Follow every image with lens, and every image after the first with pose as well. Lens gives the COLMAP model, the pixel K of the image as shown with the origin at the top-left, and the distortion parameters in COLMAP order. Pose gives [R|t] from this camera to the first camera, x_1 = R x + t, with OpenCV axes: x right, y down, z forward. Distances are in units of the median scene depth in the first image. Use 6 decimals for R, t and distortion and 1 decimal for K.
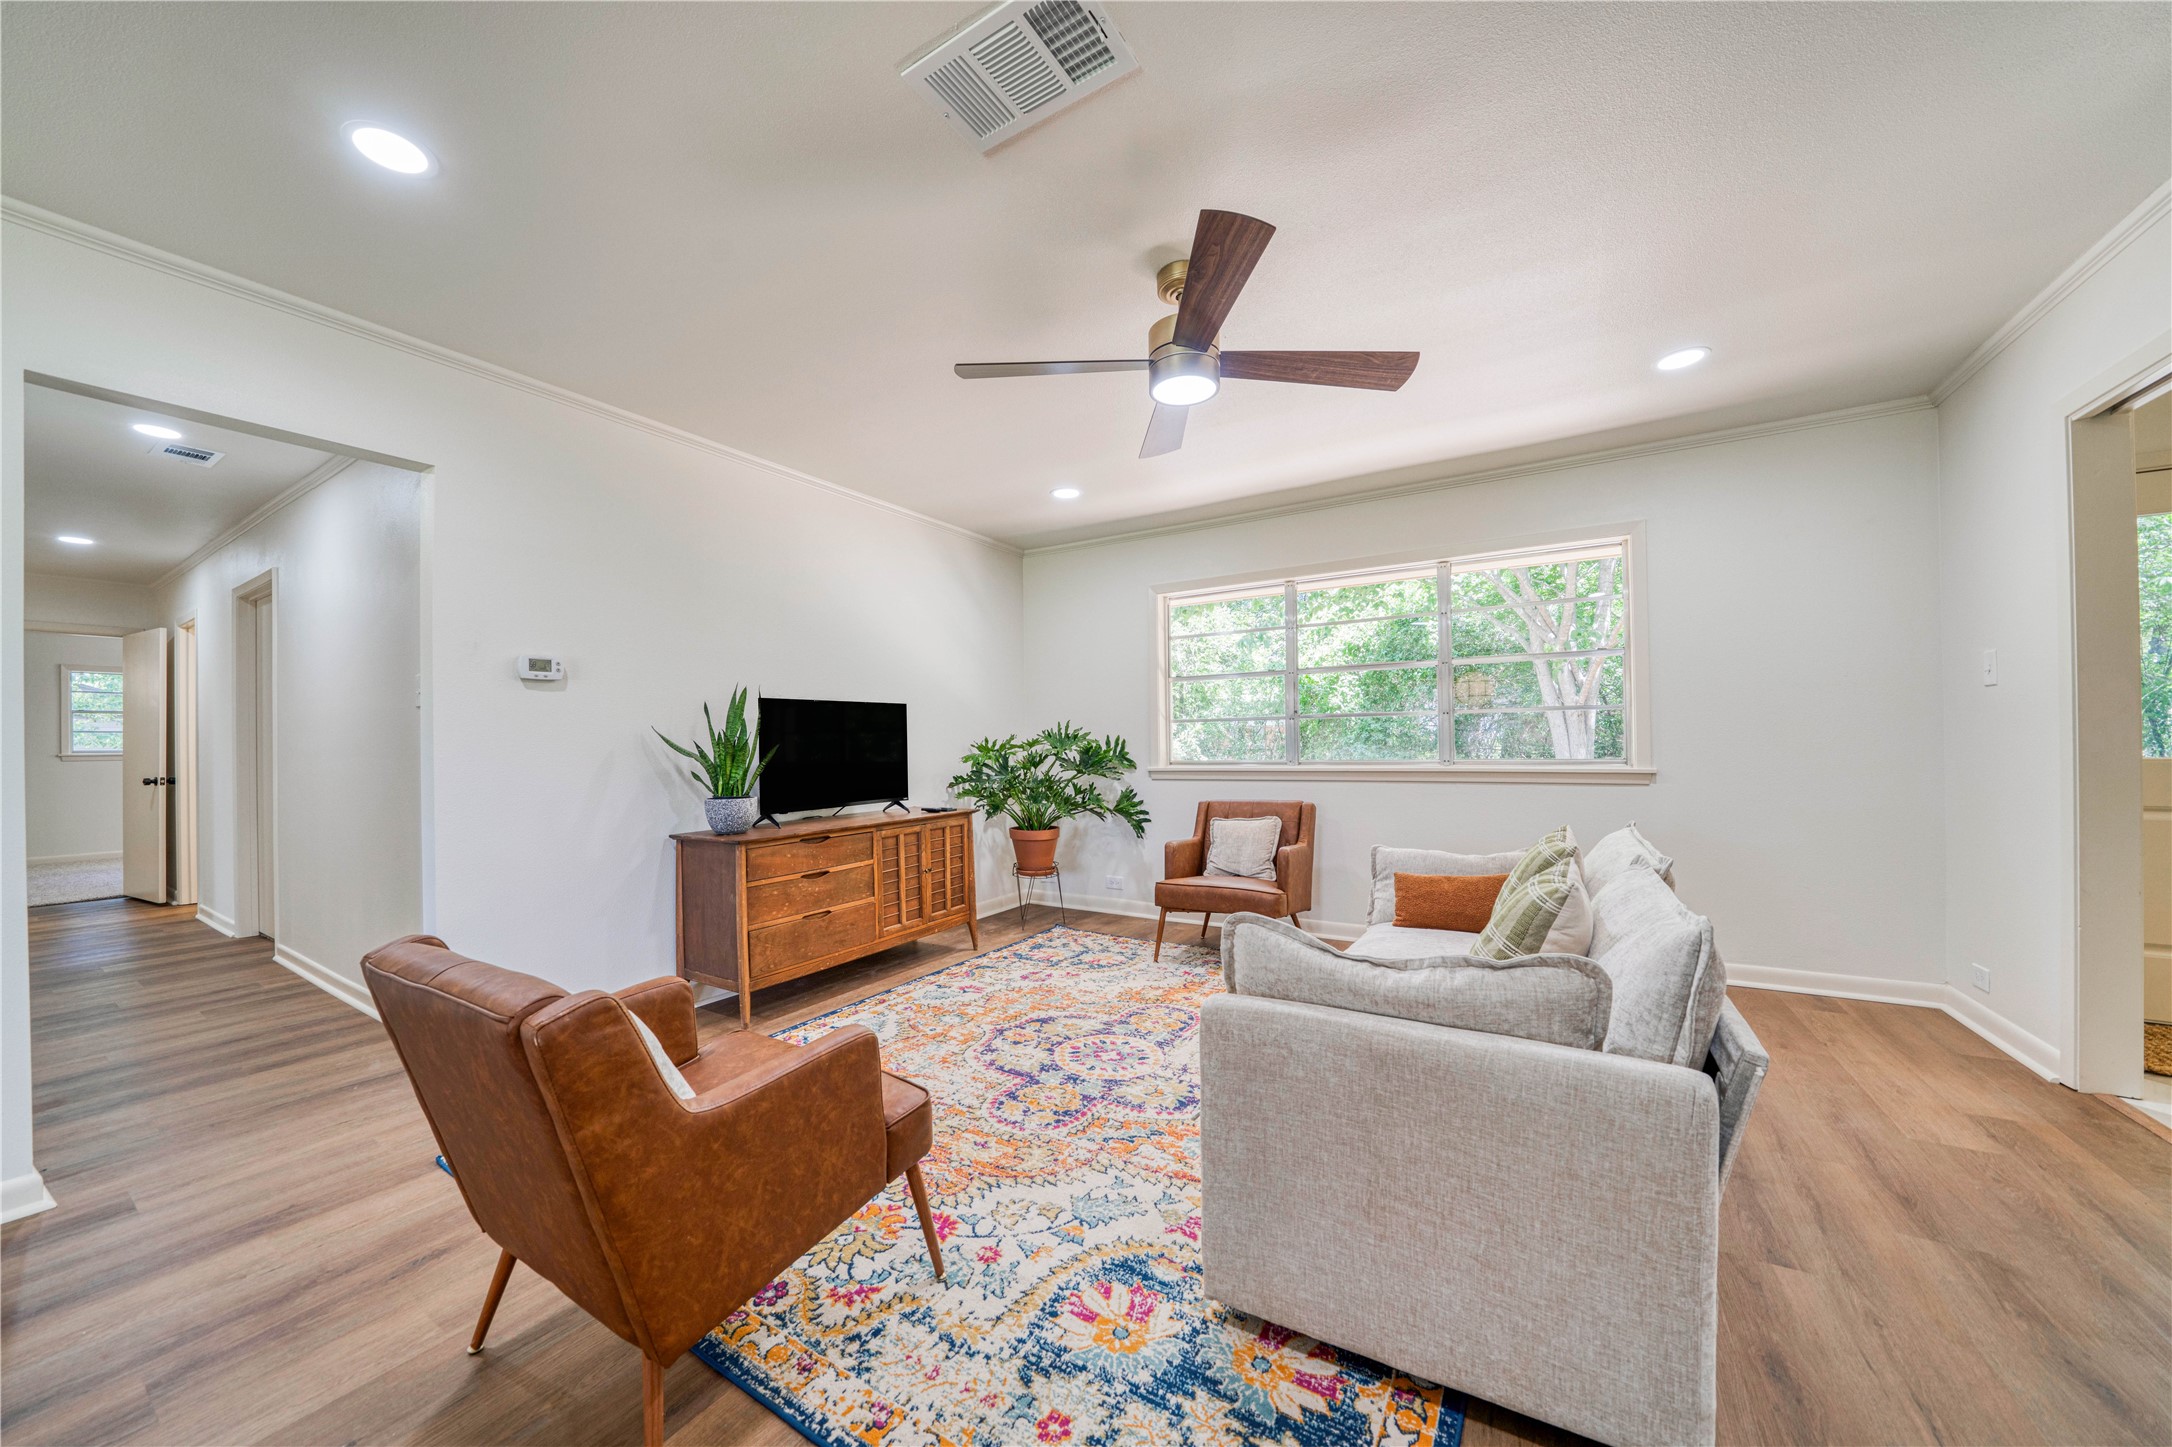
lens RADIAL K [[758.6, 0, 1074.8], [0, 758.6, 738.9], [0, 0, 1]] dist [-0.011918, 0.000003]
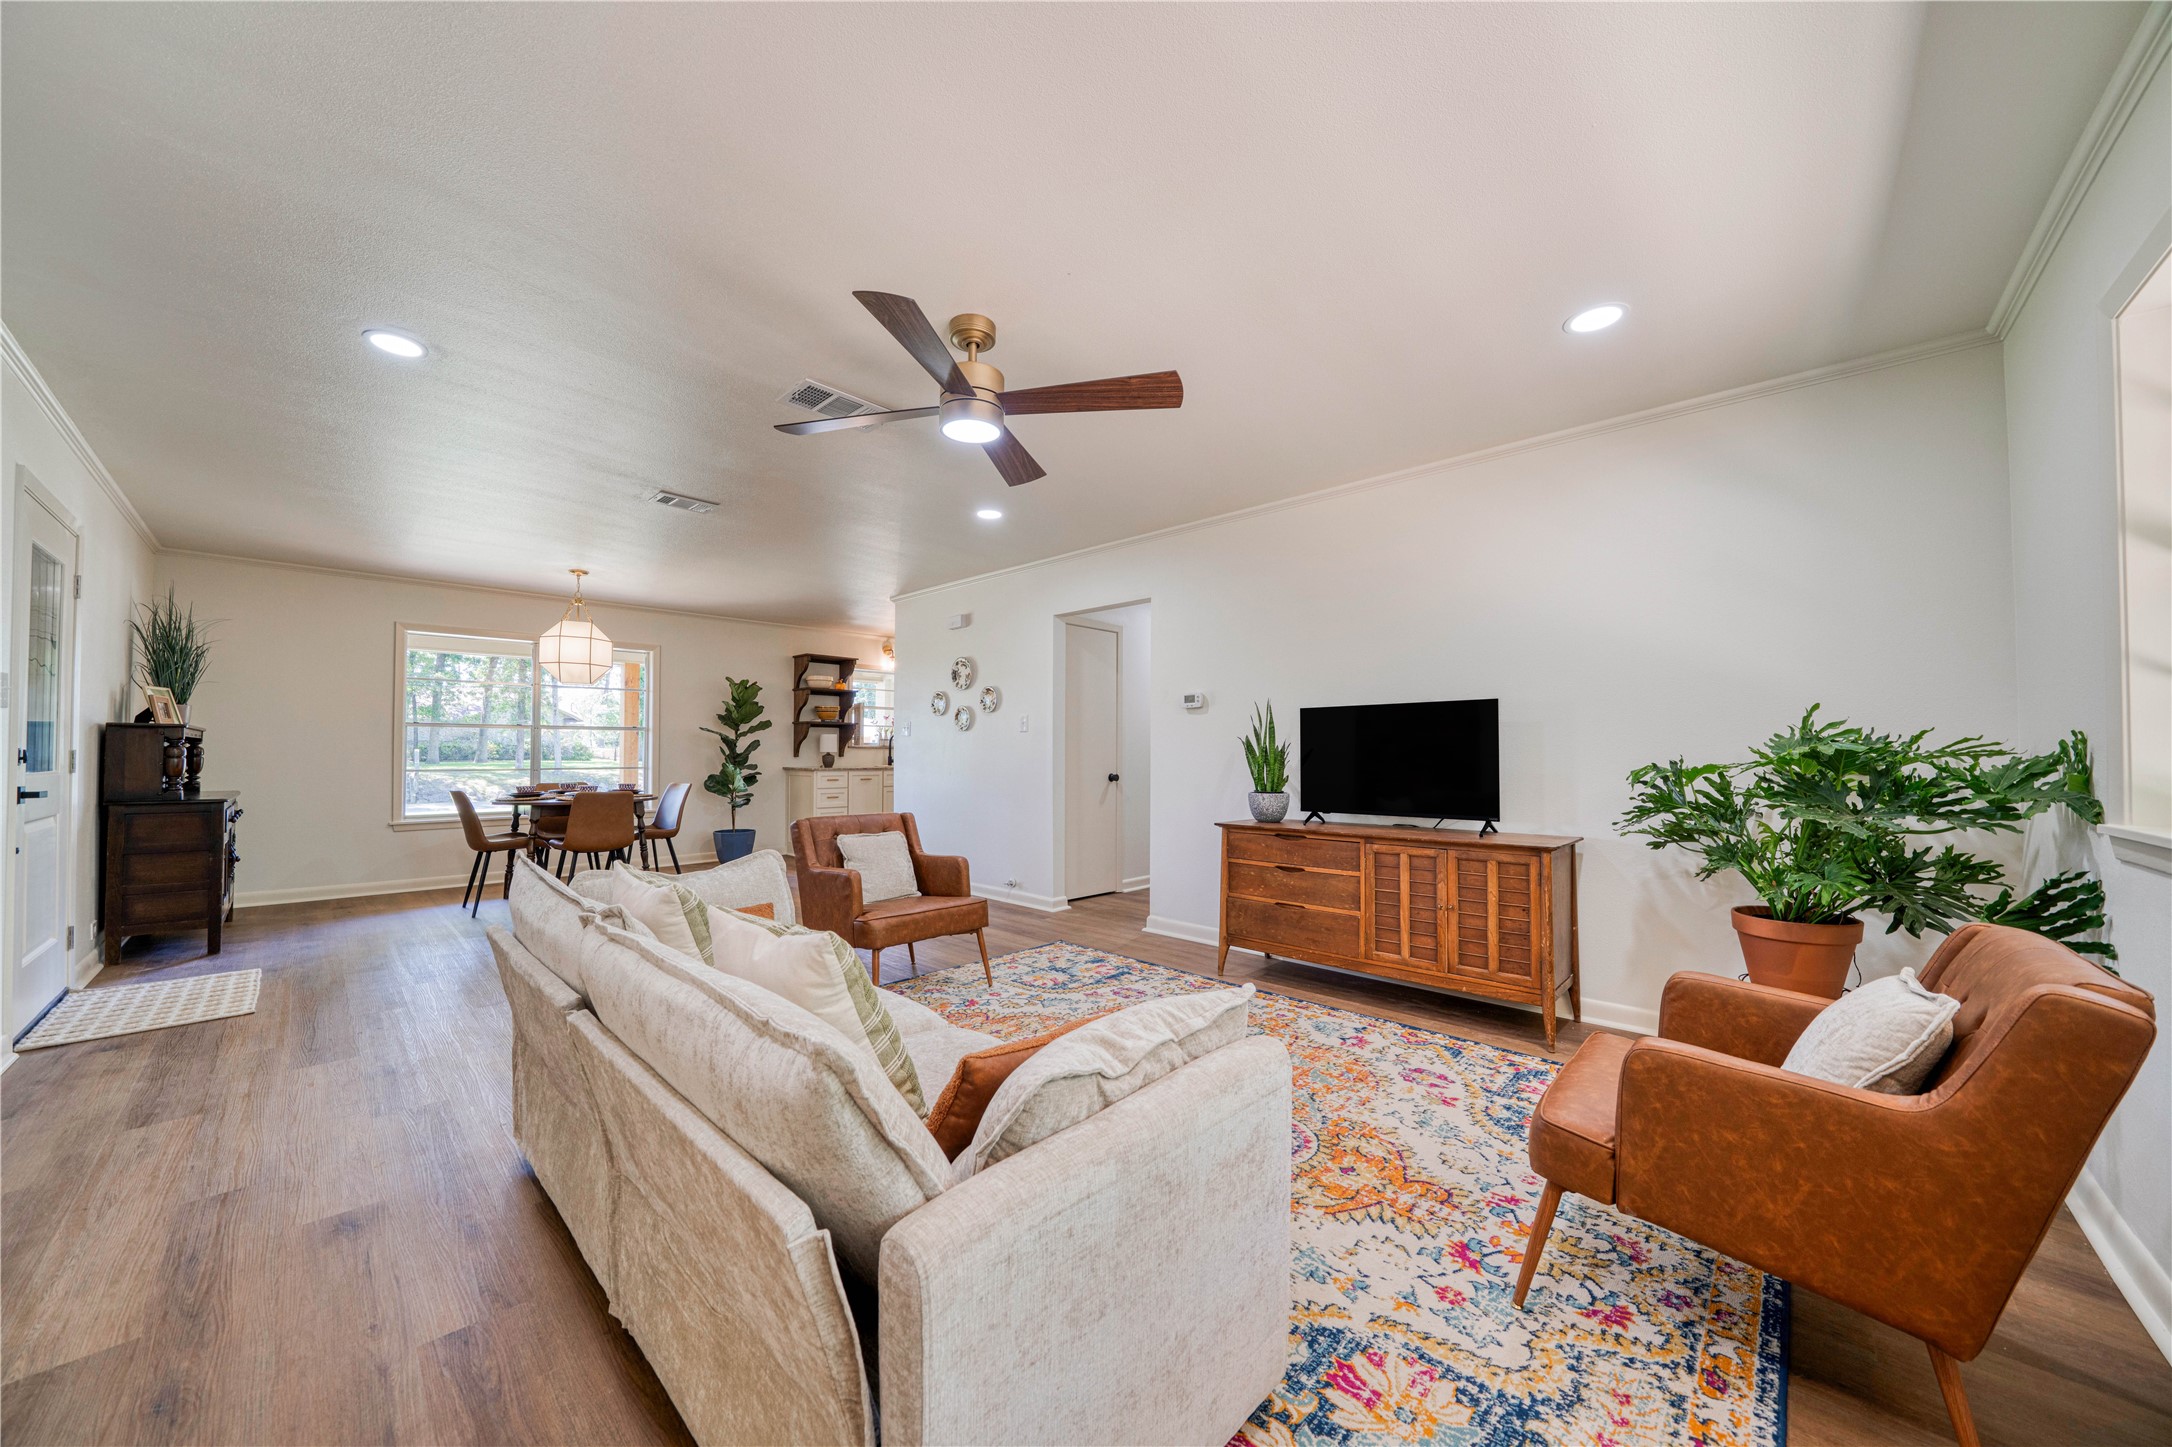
lens RADIAL K [[758.6, 0, 1067.7], [0, 758.6, 737.1], [0, 0, 1]] dist [-0.011918, 0.000003]
pose [[-0.201109, -0.010700, -0.979511, 0.853917], [0.005291, 0.999914, -0.012009, 0.001013], [0.979555, -0.007598, -0.201035, 0.975648]]
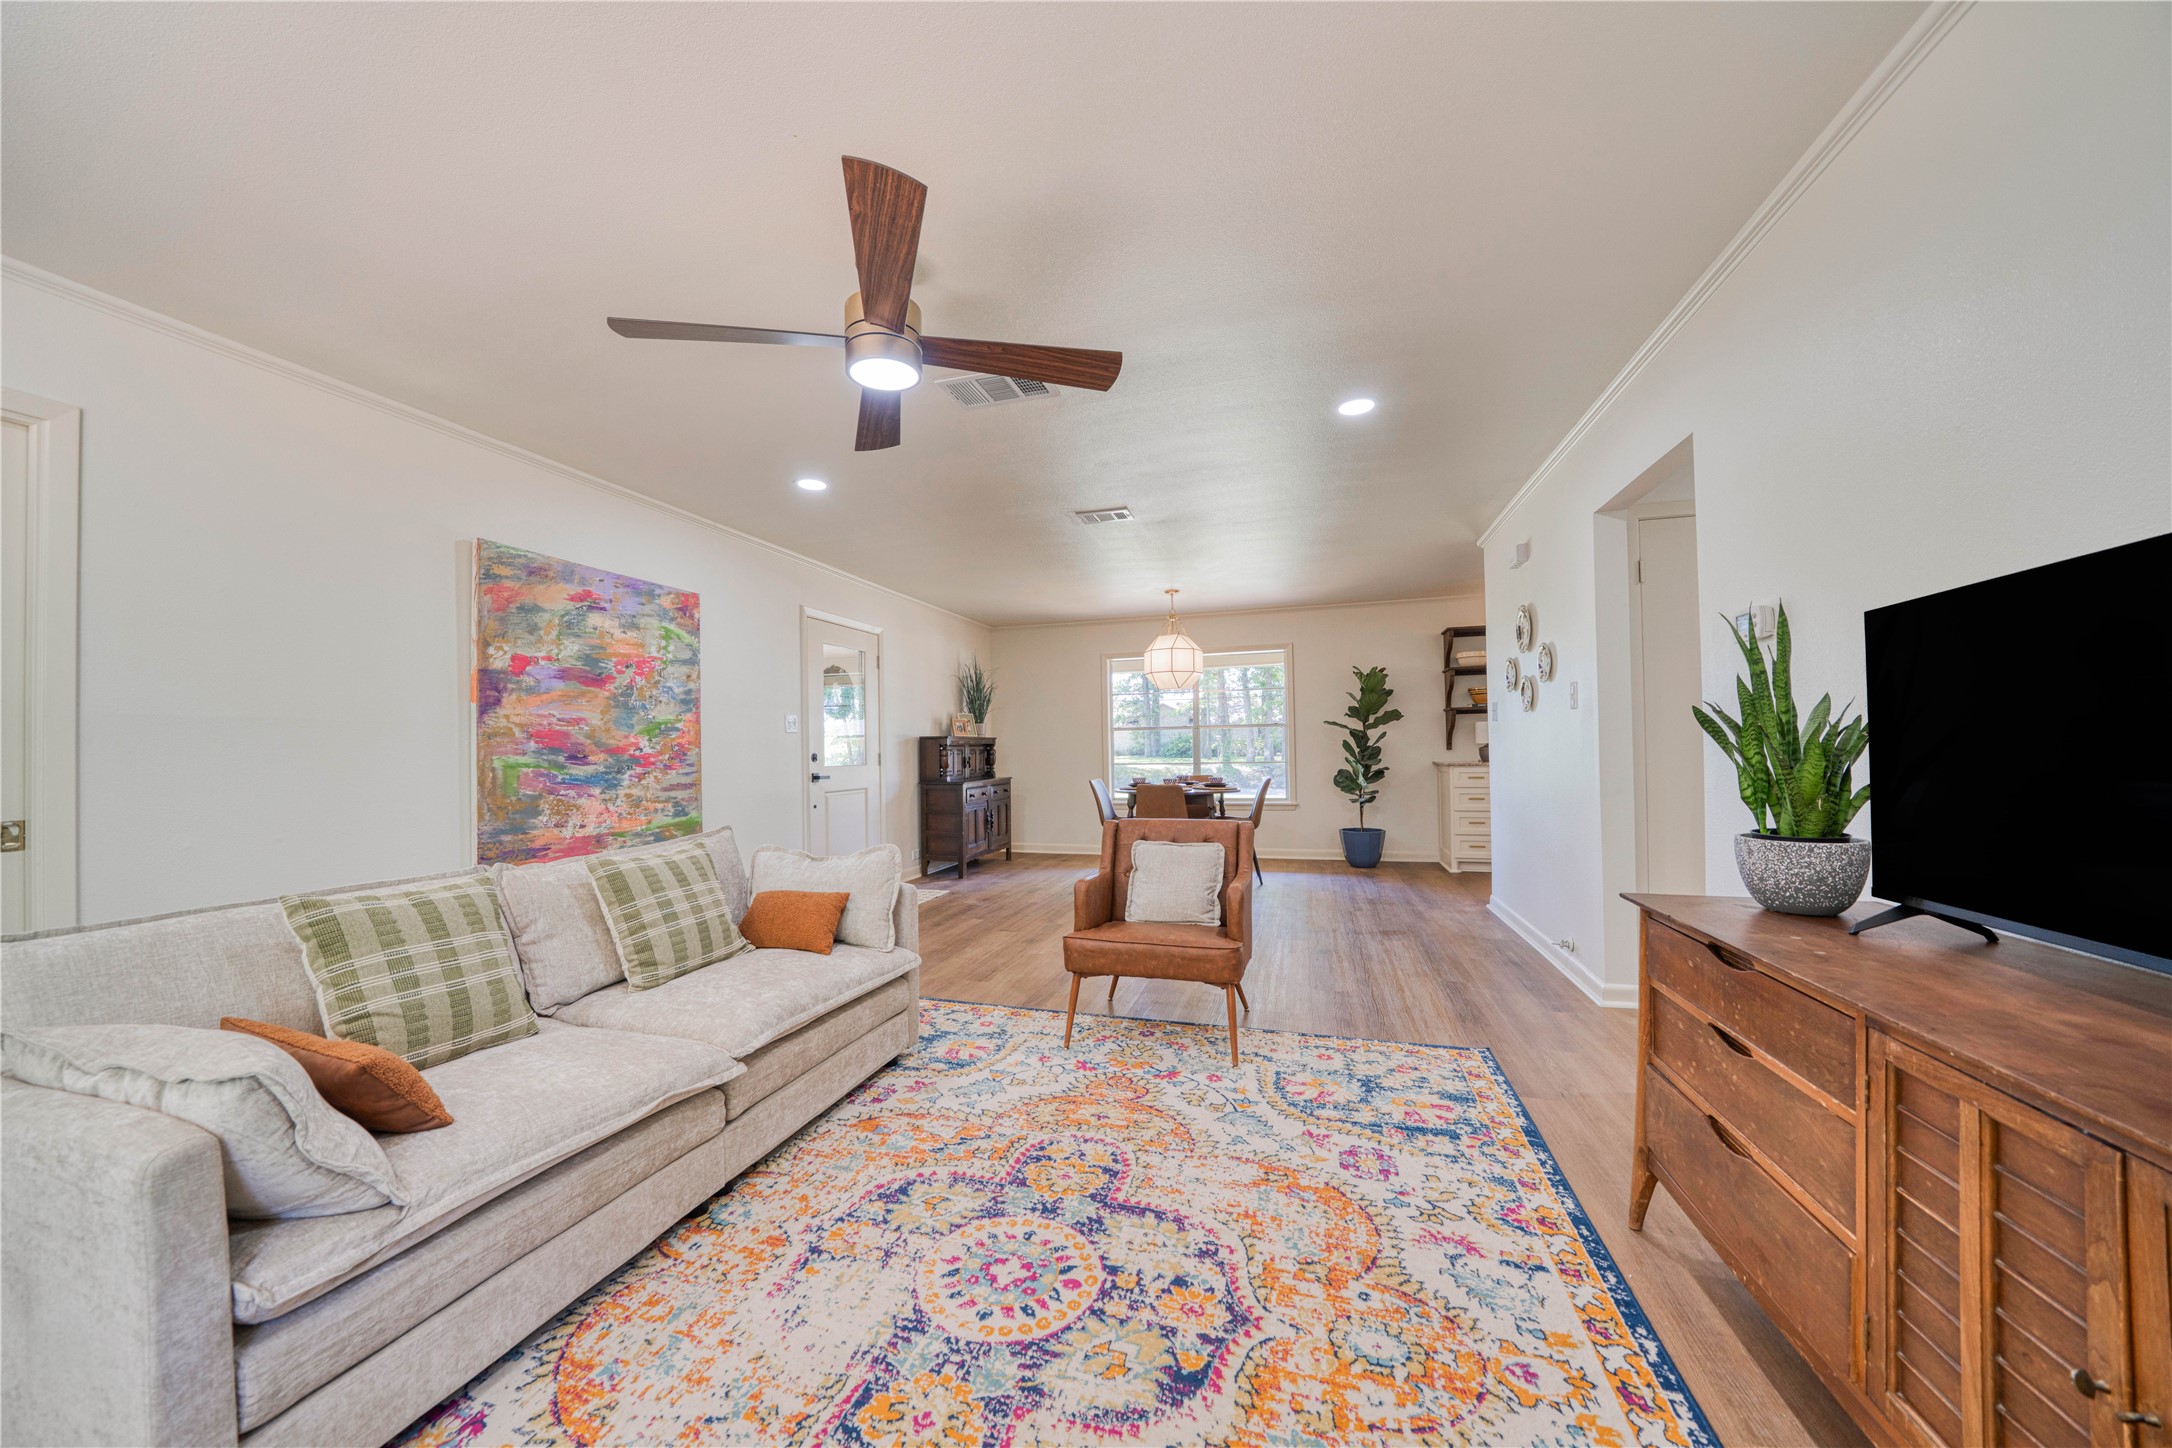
lens RADIAL K [[758.6, 0, 1078.5], [0, 758.6, 737.9], [0, 0, 1]] dist [-0.011918, 0.000003]
pose [[-0.967047, 0.028242, -0.253026, 0.115500], [0.034631, 0.999183, -0.020833, 0.009216], [0.252231, -0.028909, -0.967235, 1.413490]]
